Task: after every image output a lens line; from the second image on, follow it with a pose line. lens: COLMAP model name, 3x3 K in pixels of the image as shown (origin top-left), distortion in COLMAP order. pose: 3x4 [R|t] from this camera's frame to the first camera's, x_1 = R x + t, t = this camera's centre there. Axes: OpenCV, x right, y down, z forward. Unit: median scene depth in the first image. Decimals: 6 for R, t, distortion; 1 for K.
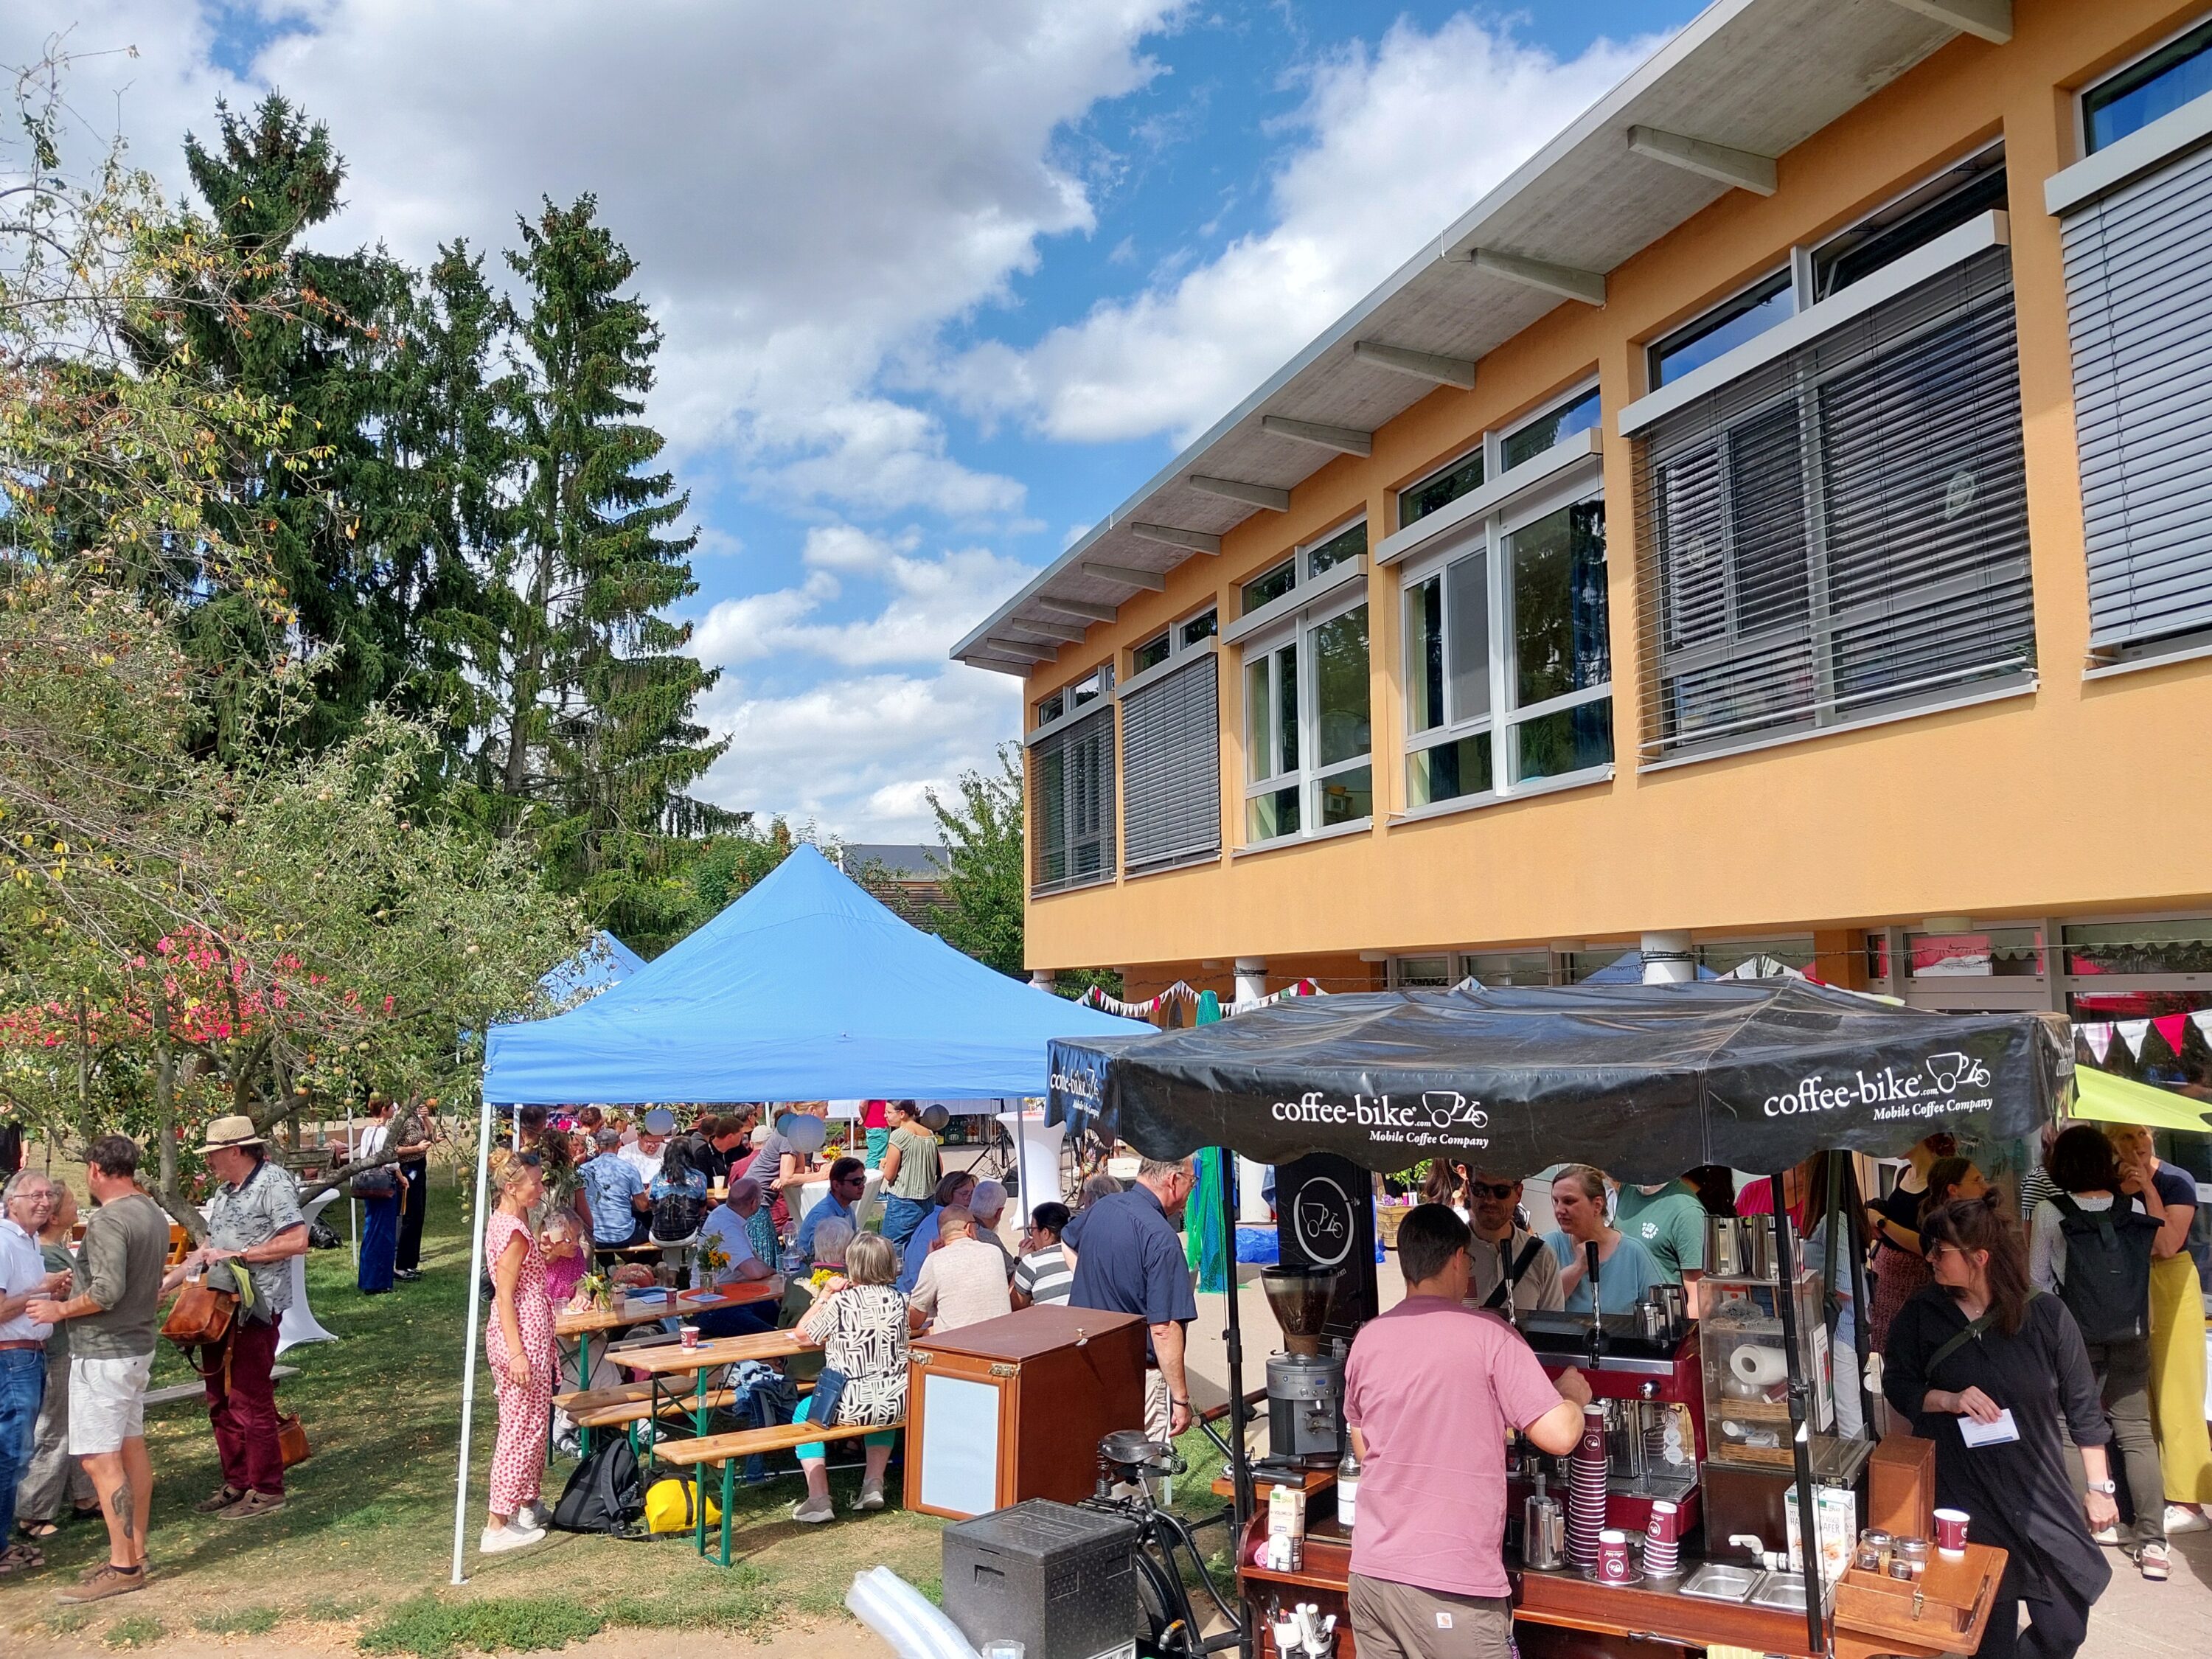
lens RADIAL K [[1728.1, 0, 1106.0], [0, 1728.1, 829.5], [0, 0, 1]] dist [-0.006650, -0.003025]
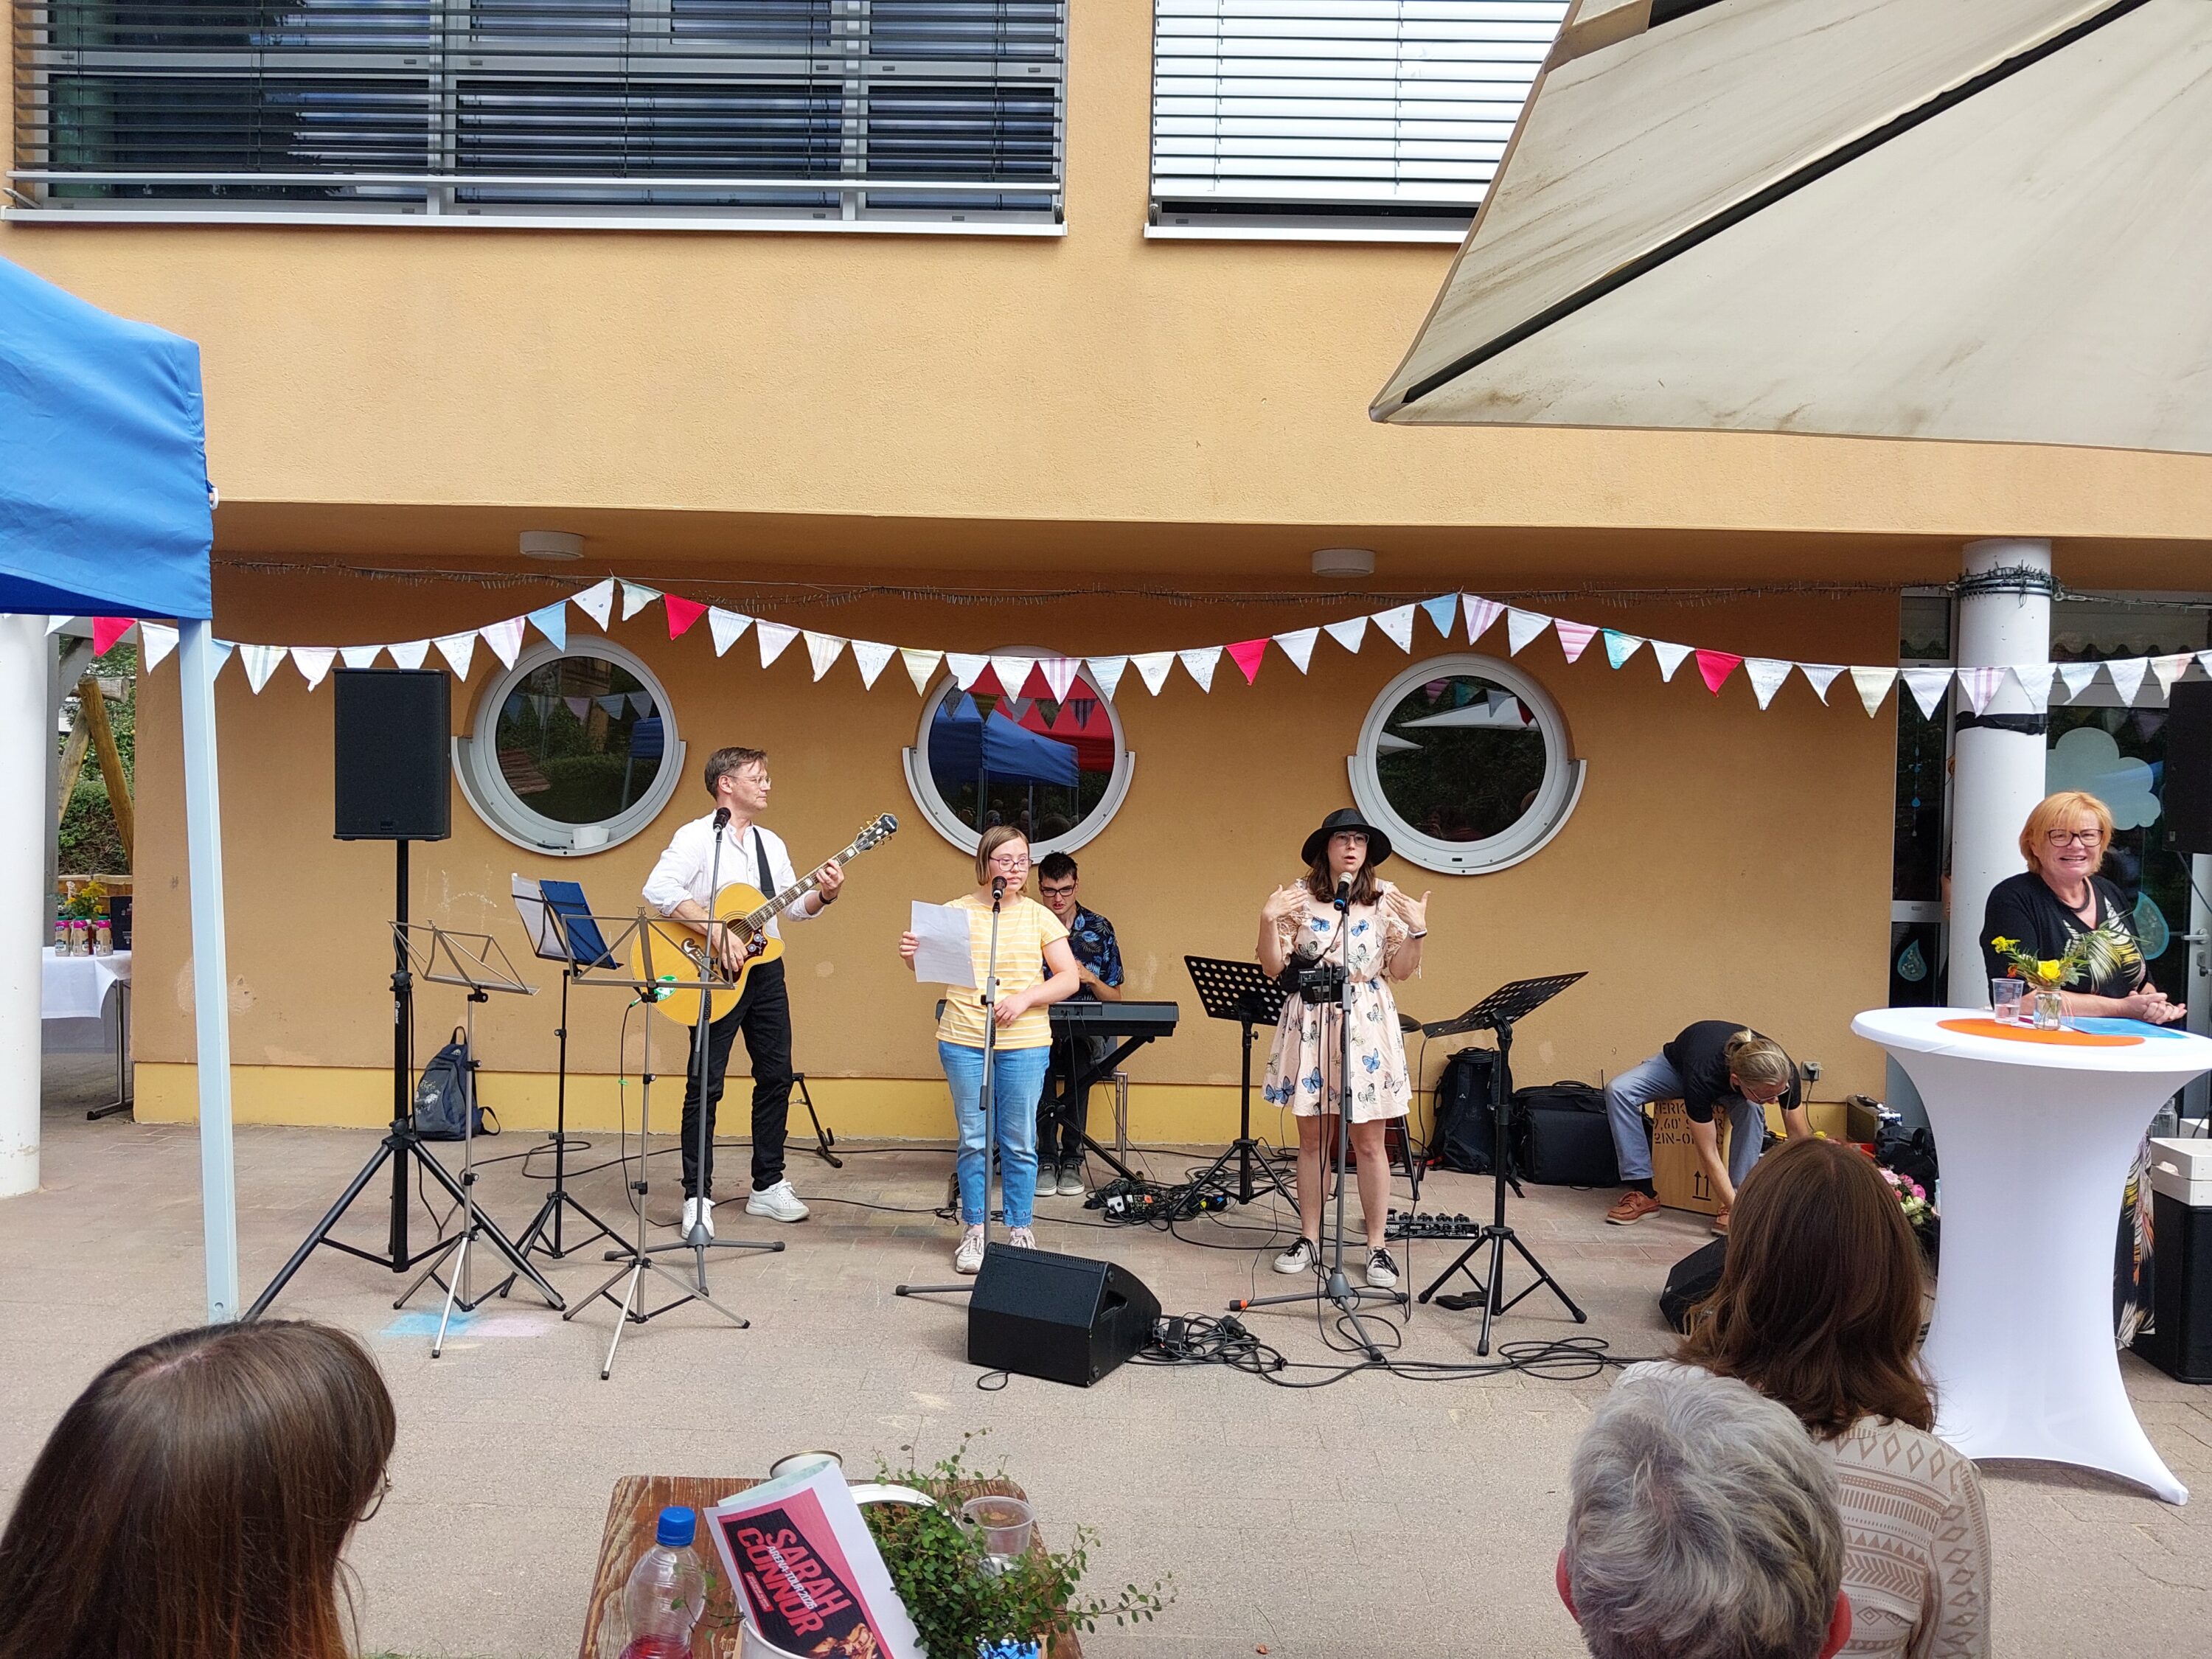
lens RADIAL K [[1728.1, 0, 1106.0], [0, 1728.1, 829.5], [0, 0, 1]] dist [-0.006650, -0.003025]
pose [[0.262068, -0.120791, 0.957460, -0.254595], [-0.090469, 0.984692, 0.148988, 0.069970], [-0.960799, -0.125665, 0.247129, 0.787116]]
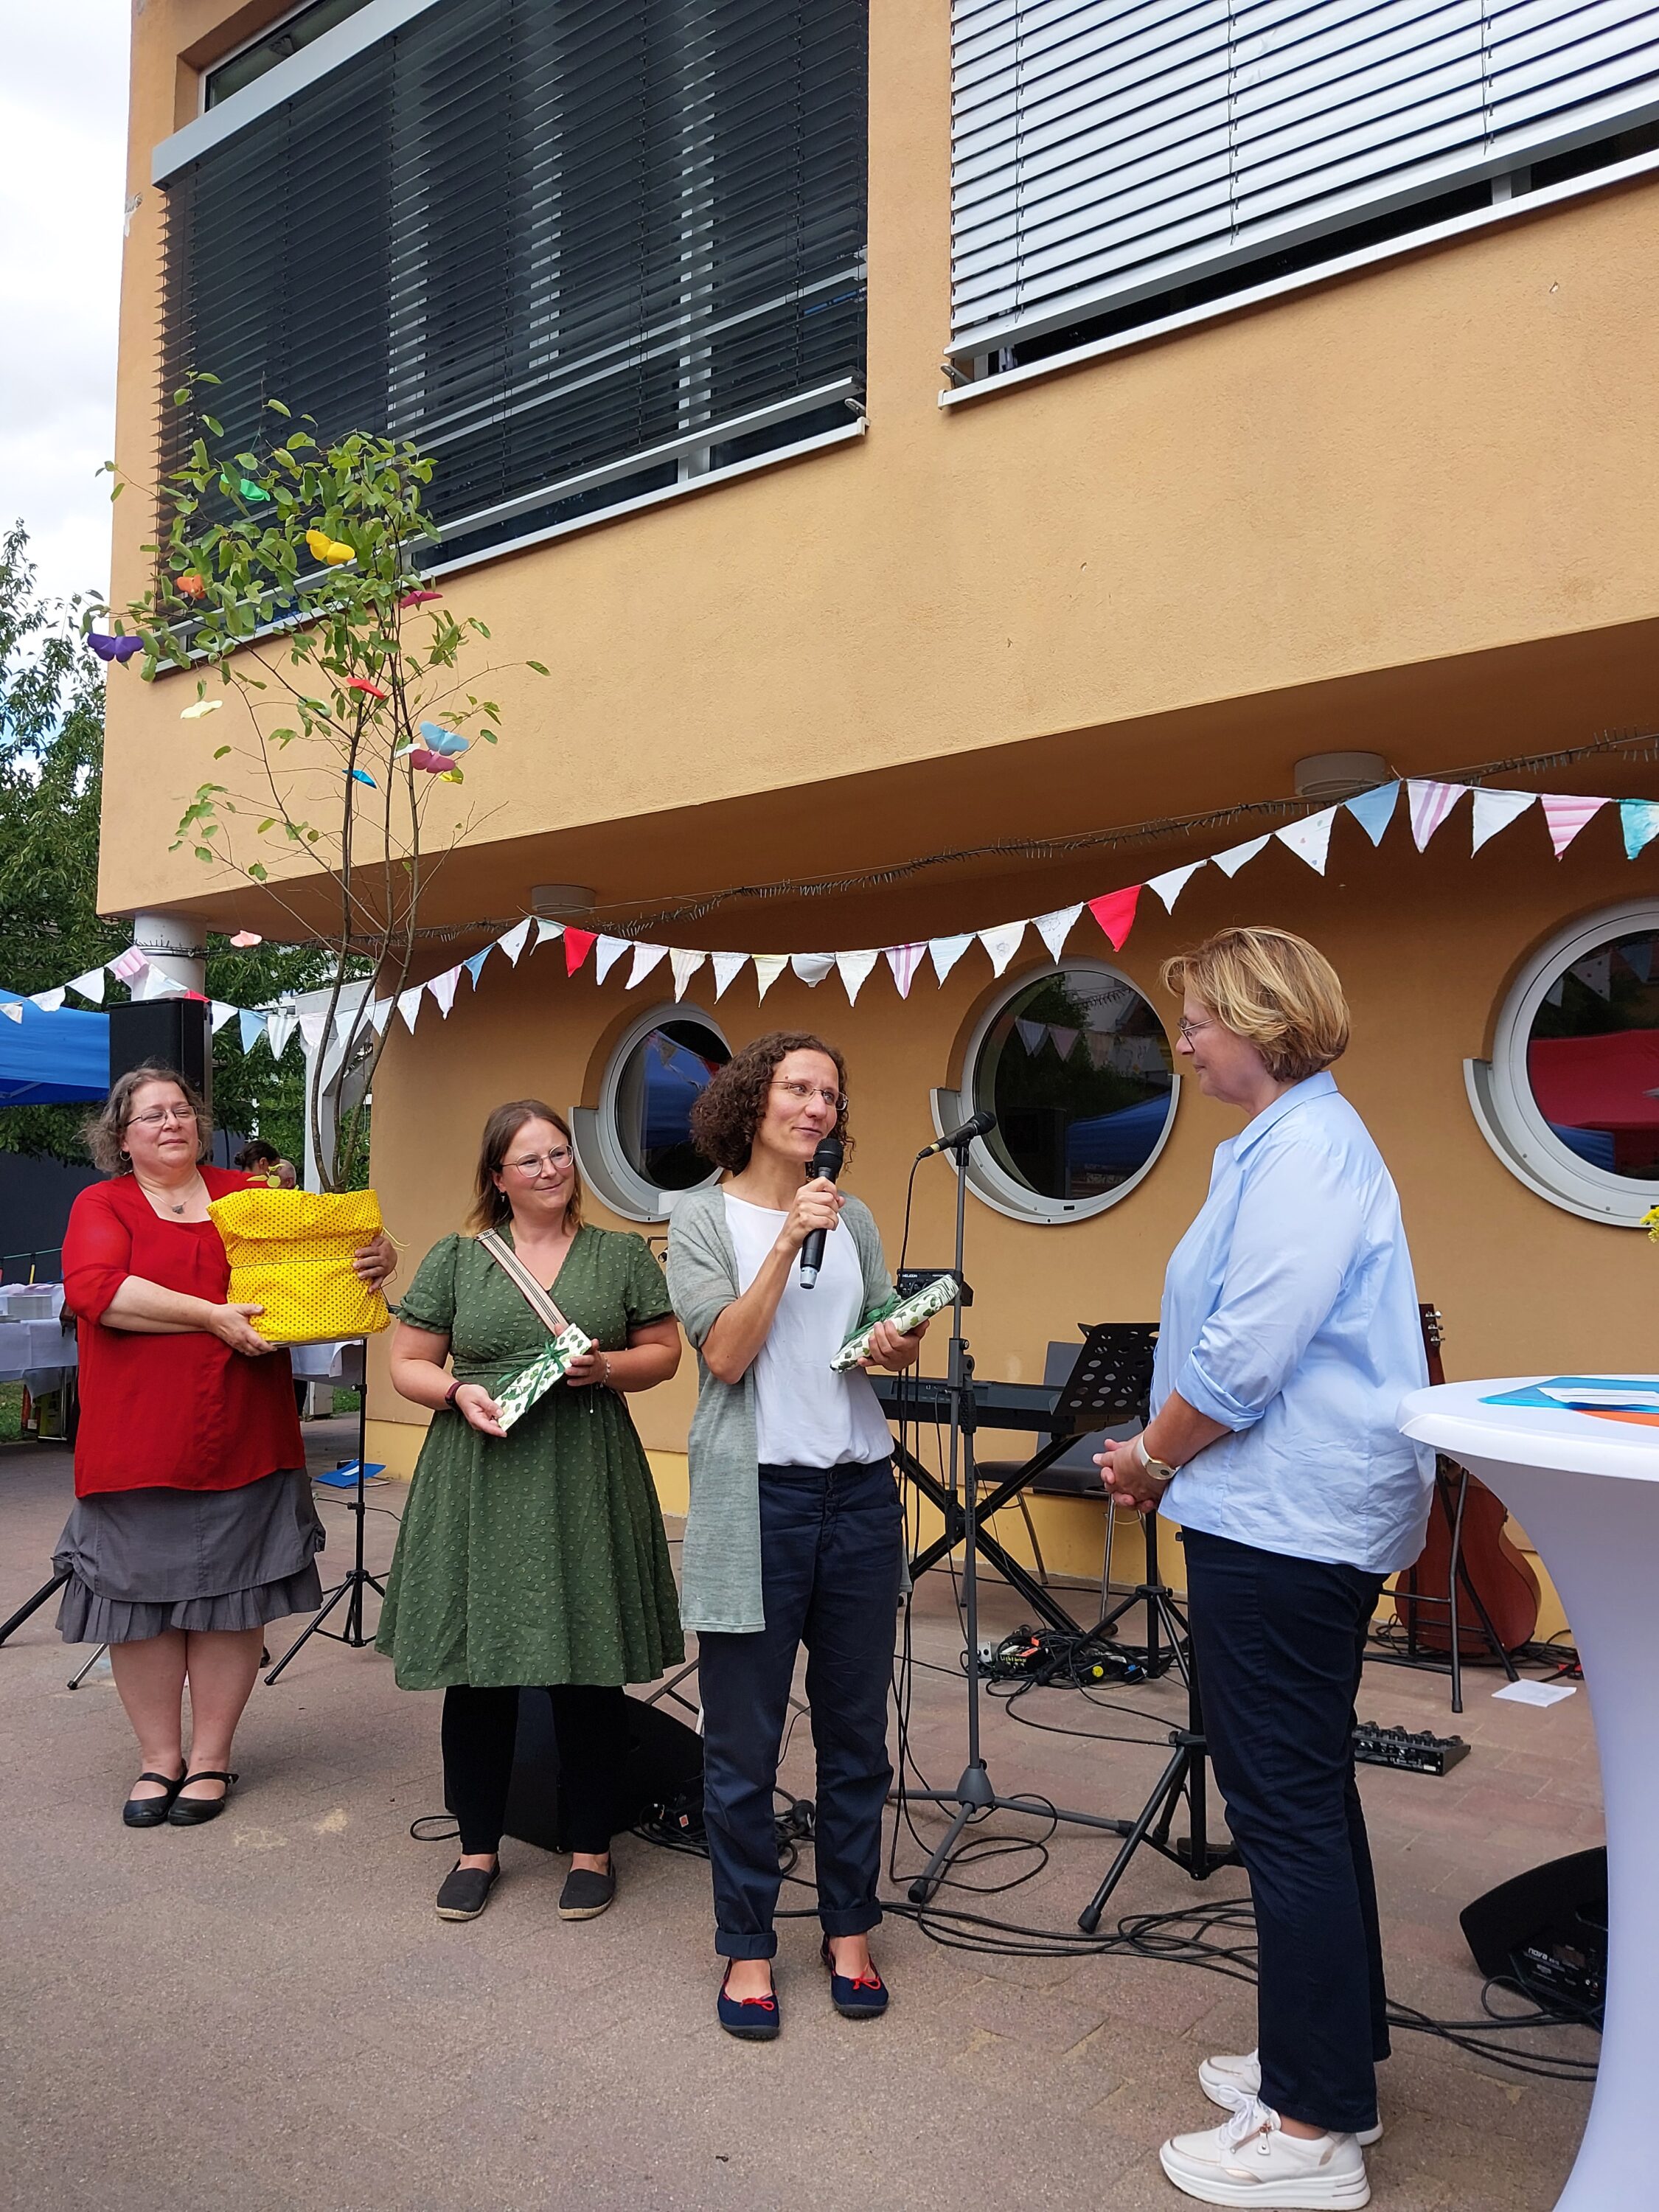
lens RADIAL K [[1728.1, 0, 829.5], [0, 1728.1, 1106.0], [0, 0, 1]] dist [-0.006650, -0.003025]
pose [[0.783118, -0.054684, 0.619464, 0.116030], [0.014568, 0.997466, 0.069636, 0.132582], [-0.621702, -0.045509, 0.781930, 0.506148]]
